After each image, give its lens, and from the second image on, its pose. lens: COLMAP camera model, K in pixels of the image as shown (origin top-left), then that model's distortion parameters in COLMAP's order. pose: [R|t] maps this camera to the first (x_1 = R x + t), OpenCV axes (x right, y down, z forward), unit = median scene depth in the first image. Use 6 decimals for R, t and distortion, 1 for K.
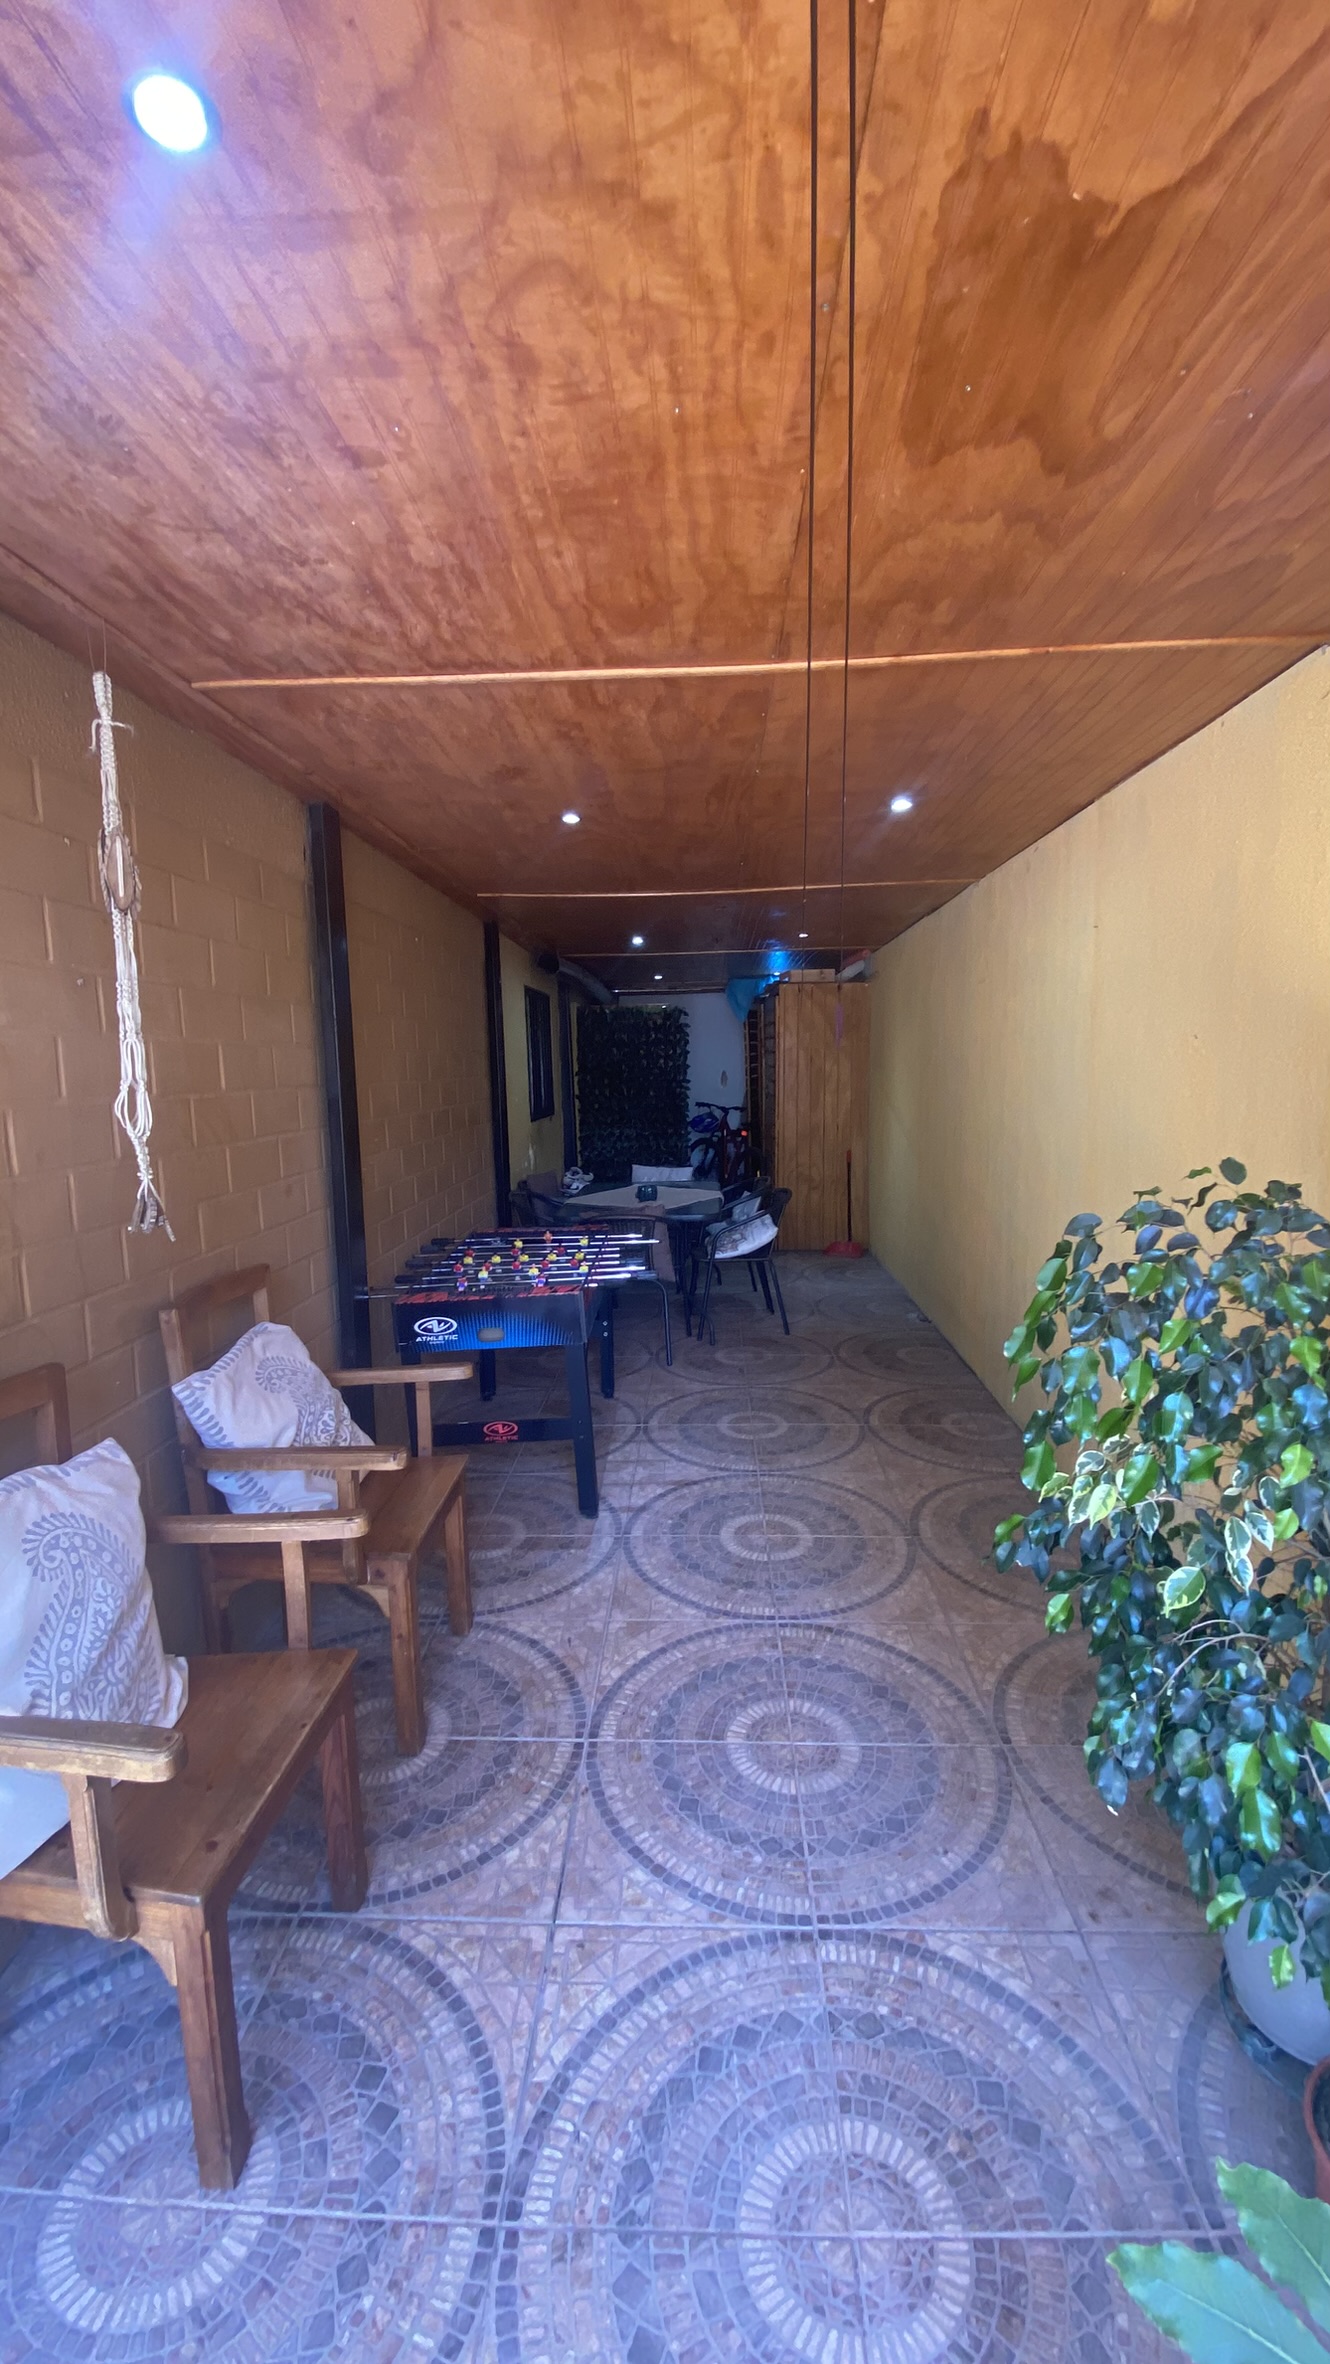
lens RADIAL K [[955.1, 0, 675.3], [0, 955.1, 1177.3], [0, 0, 1]] dist [0.031368, -0.024489]
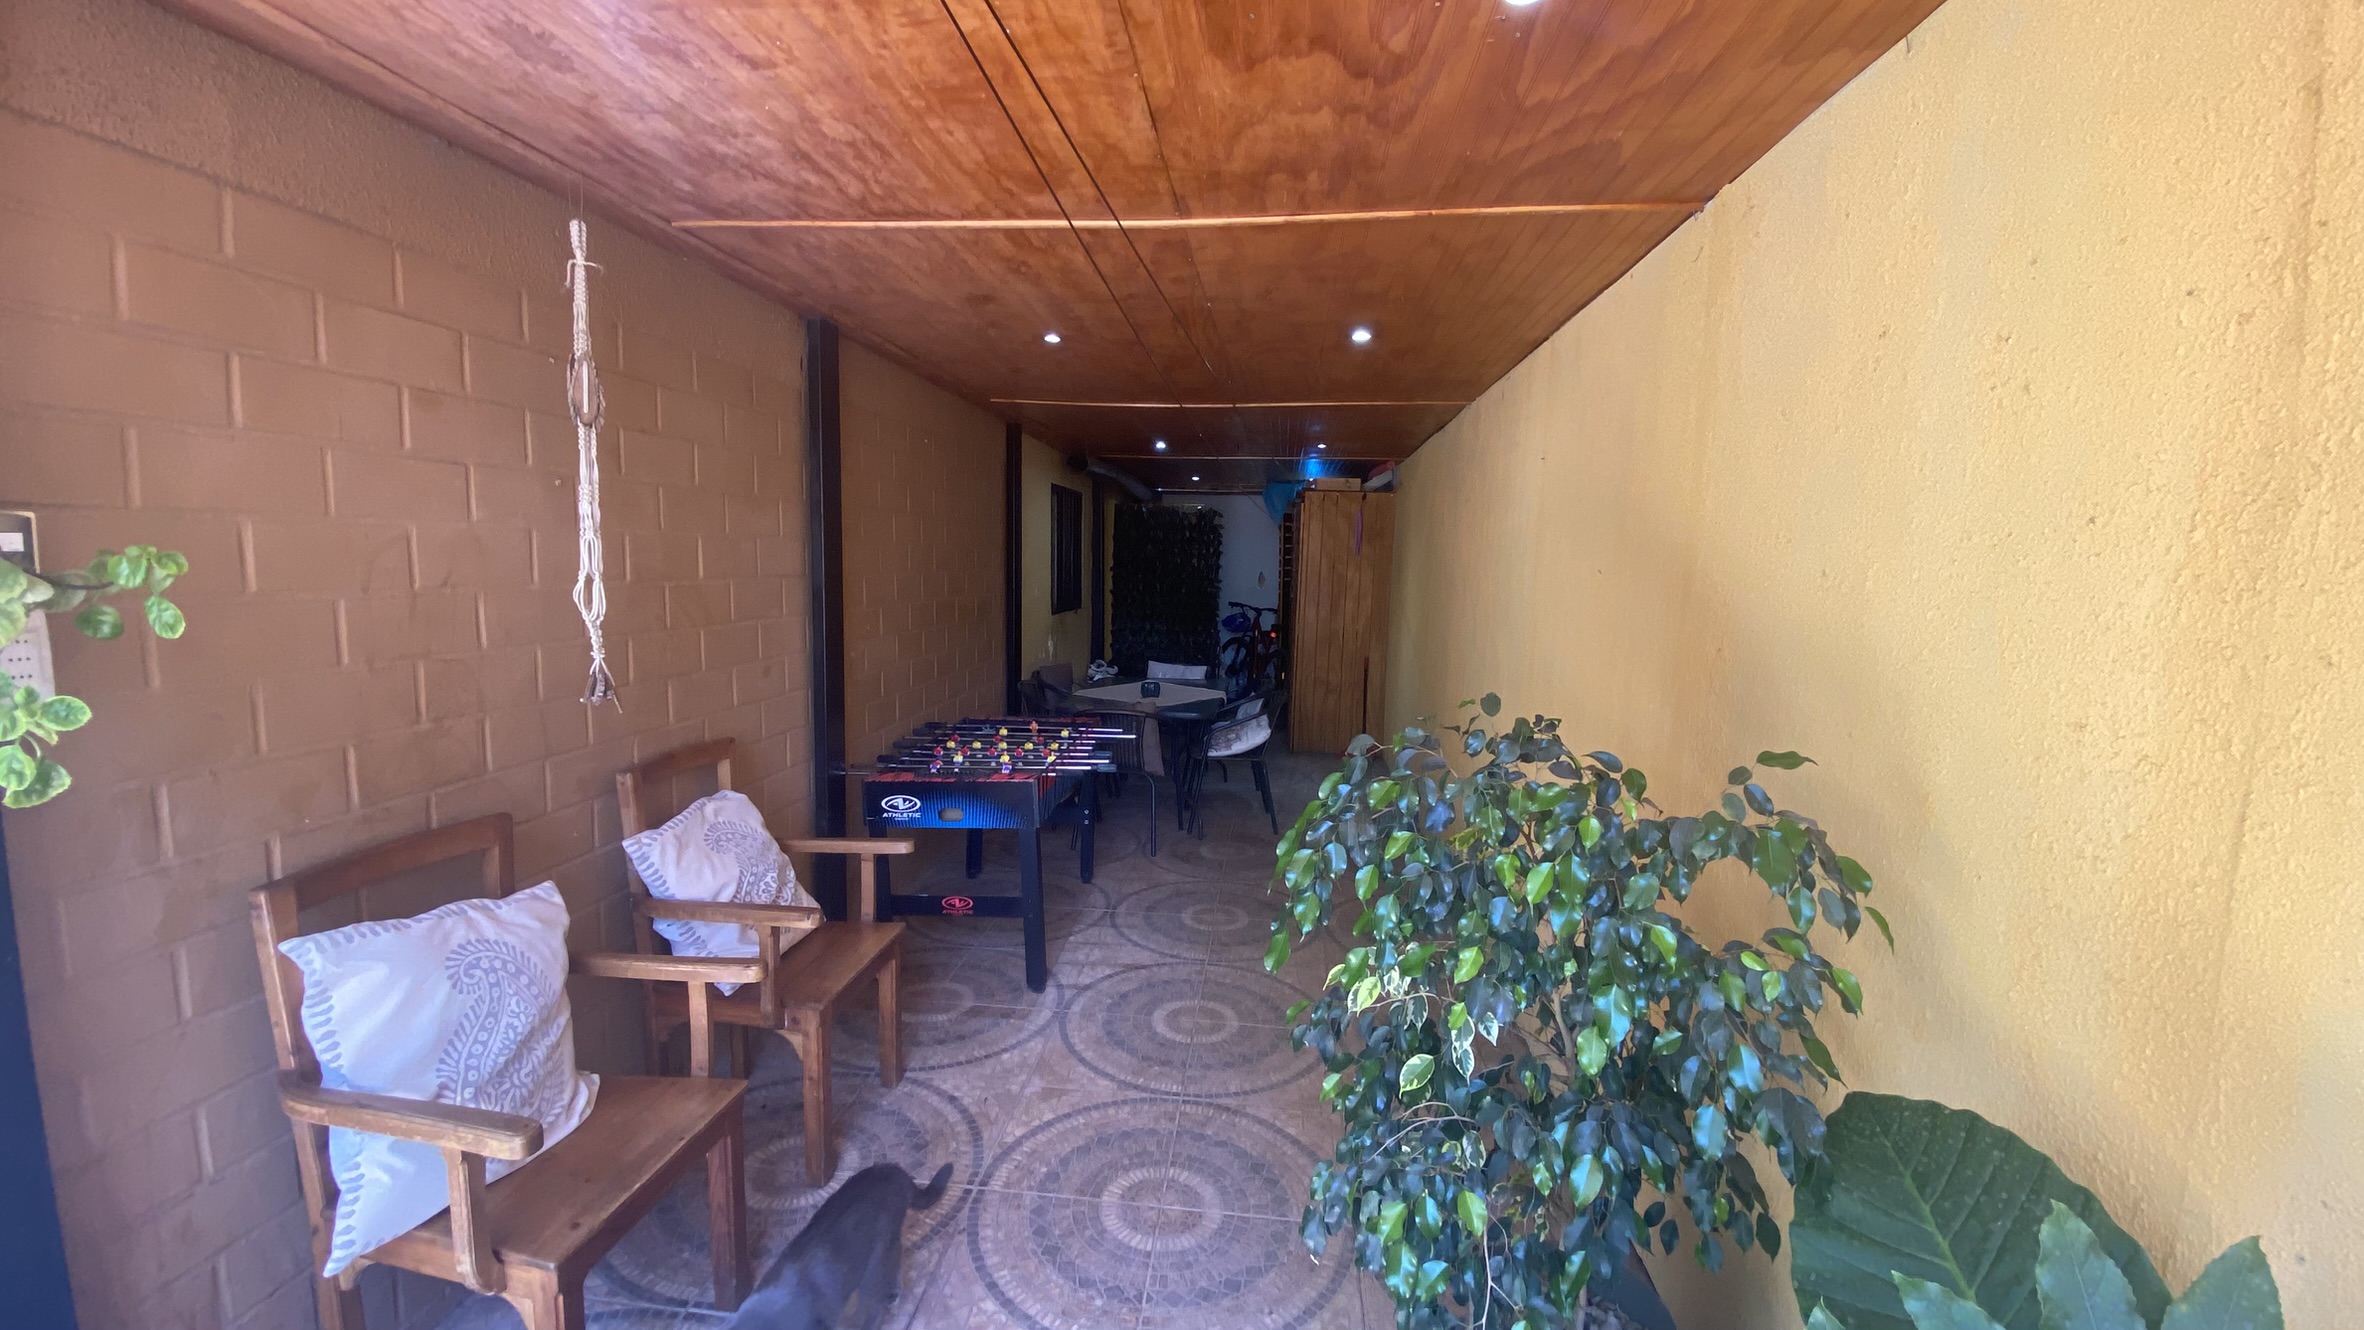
lens RADIAL K [[955.1, 0, 1182.2], [0, 955.1, 666.6], [0, 0, 1]] dist [0.031368, -0.024489]
pose [[0.996538, 0.052114, -0.064774, 0.210665], [-0.052422, 0.998620, -0.003076, -0.019846], [0.064524, 0.006461, 0.997895, -0.096423]]
